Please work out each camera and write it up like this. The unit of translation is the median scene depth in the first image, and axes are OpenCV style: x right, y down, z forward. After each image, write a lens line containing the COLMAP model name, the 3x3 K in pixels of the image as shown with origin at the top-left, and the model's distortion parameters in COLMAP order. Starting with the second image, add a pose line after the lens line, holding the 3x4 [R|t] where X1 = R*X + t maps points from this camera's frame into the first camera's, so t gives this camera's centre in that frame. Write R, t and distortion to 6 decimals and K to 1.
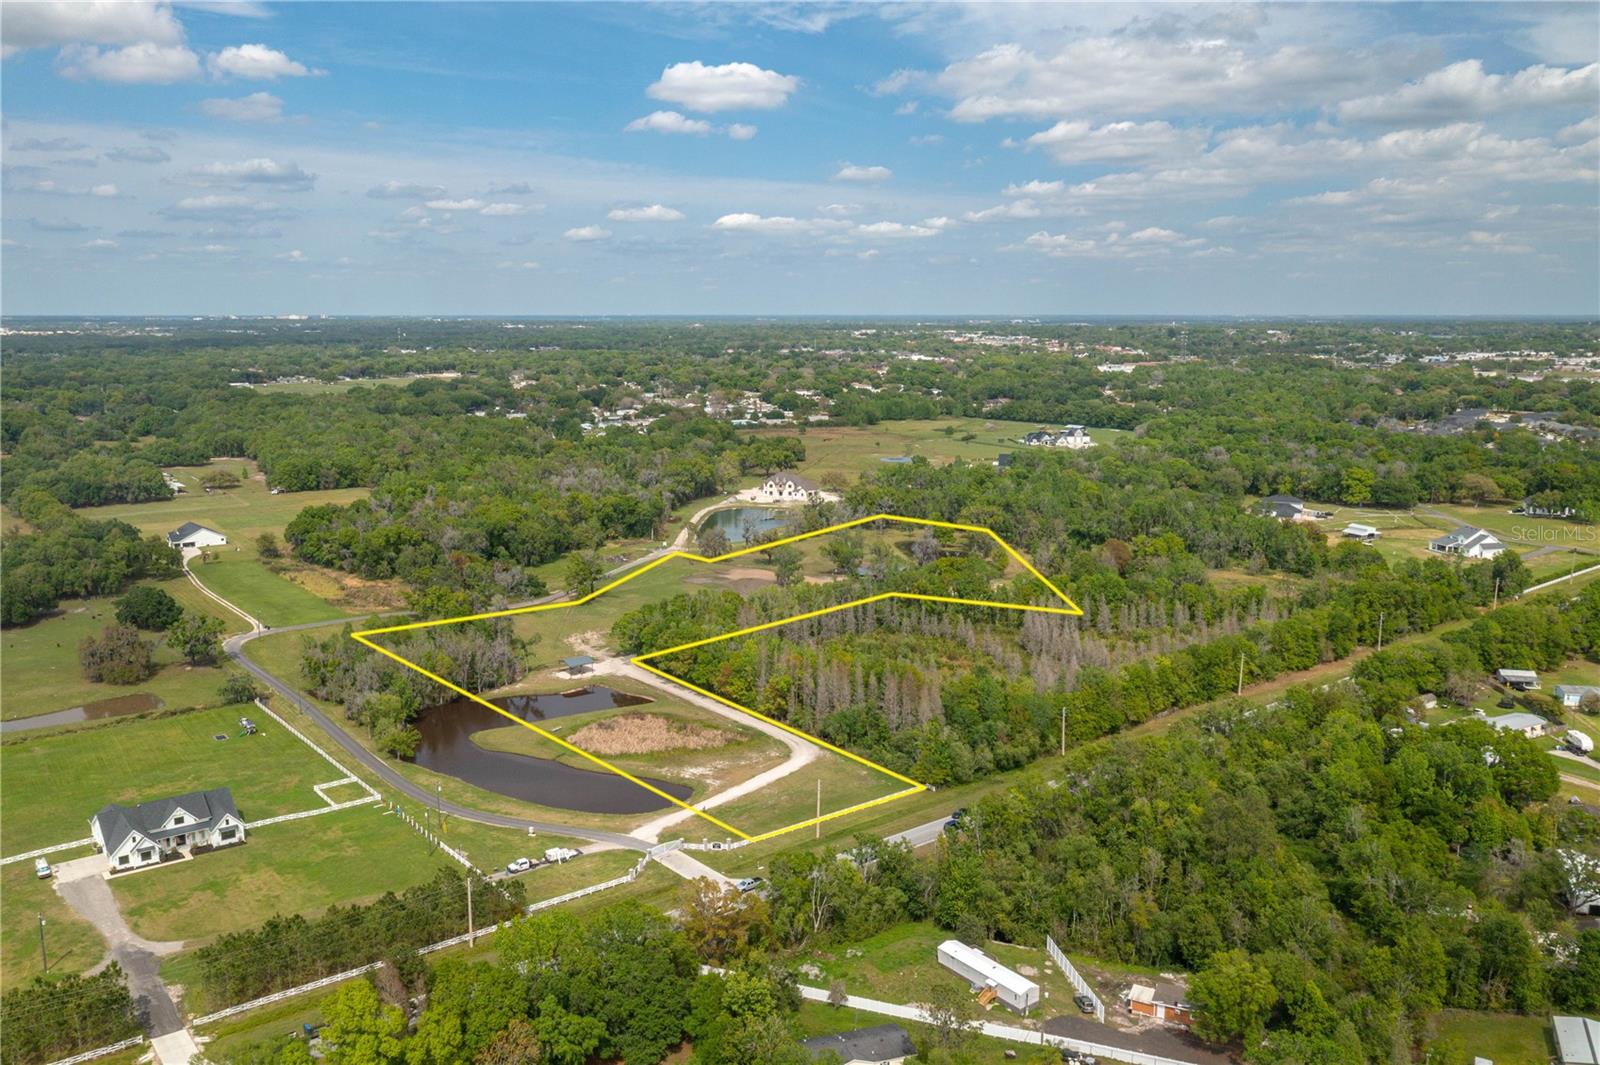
lens RADIAL K [[1270.0, 0, 800.0], [0, 1270.0, 532.5], [0, 0, 1]] dist [-0.007202, -0.008591]
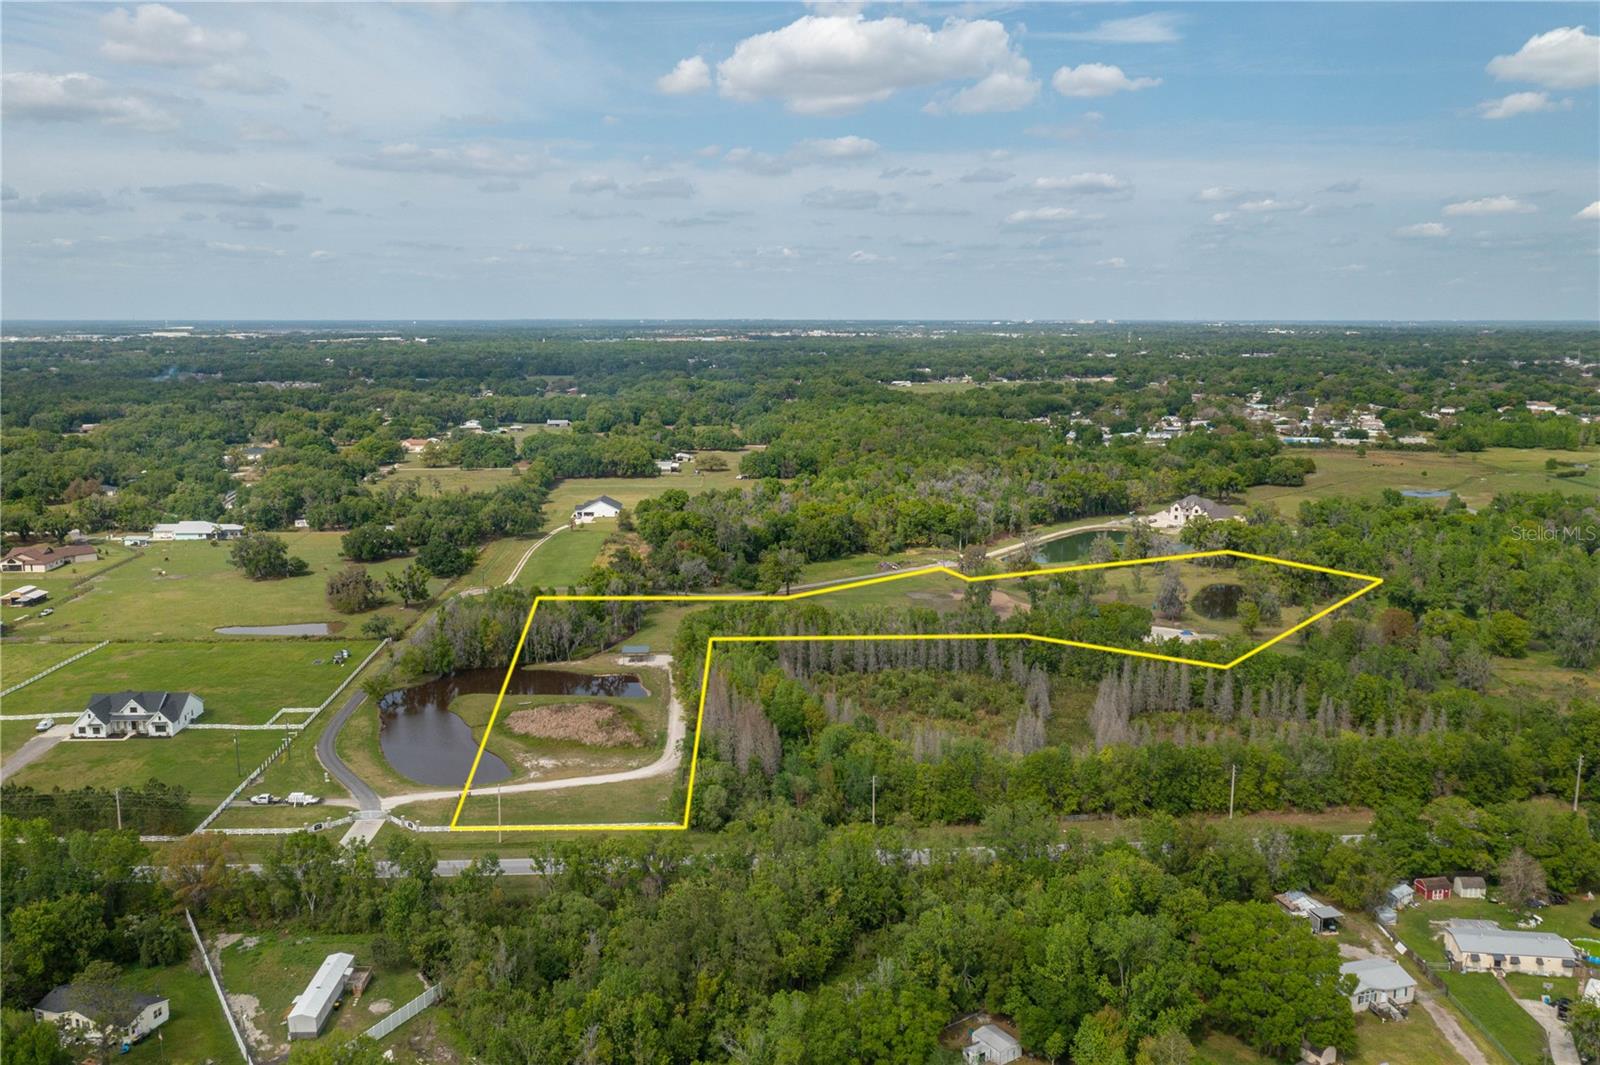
lens RADIAL K [[1270.0, 0, 800.0], [0, 1270.0, 532.5], [0, 0, 1]] dist [-0.007202, -0.008591]
pose [[0.816085, 0.095135, -0.570048, 0.599487], [-0.097201, 0.994902, 0.026884, -0.040986], [0.569699, 0.033470, 0.821172, 0.245456]]
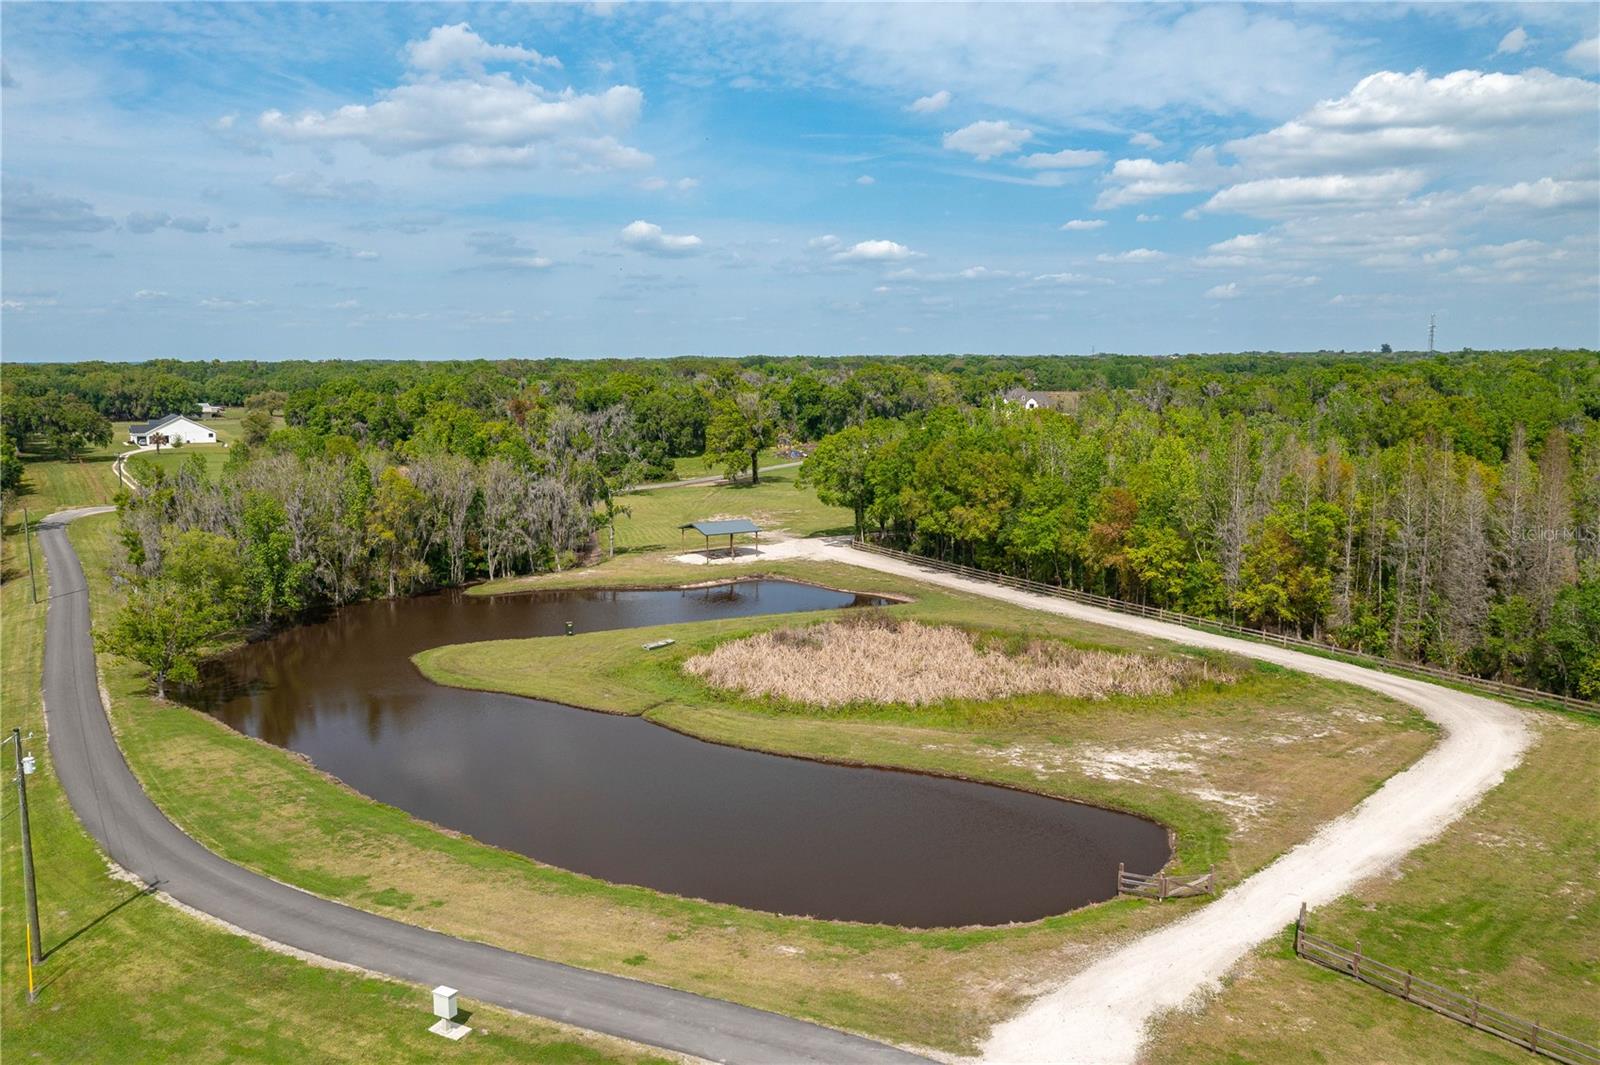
lens RADIAL K [[1270.0, 0, 800.0], [0, 1270.0, 532.5], [0, 0, 1]] dist [-0.007202, -0.008591]
pose [[0.992603, 0.010317, -0.120970, -0.110454], [-0.015099, 0.999138, -0.038675, 0.137373], [0.120467, 0.040216, 0.991902, 0.653584]]
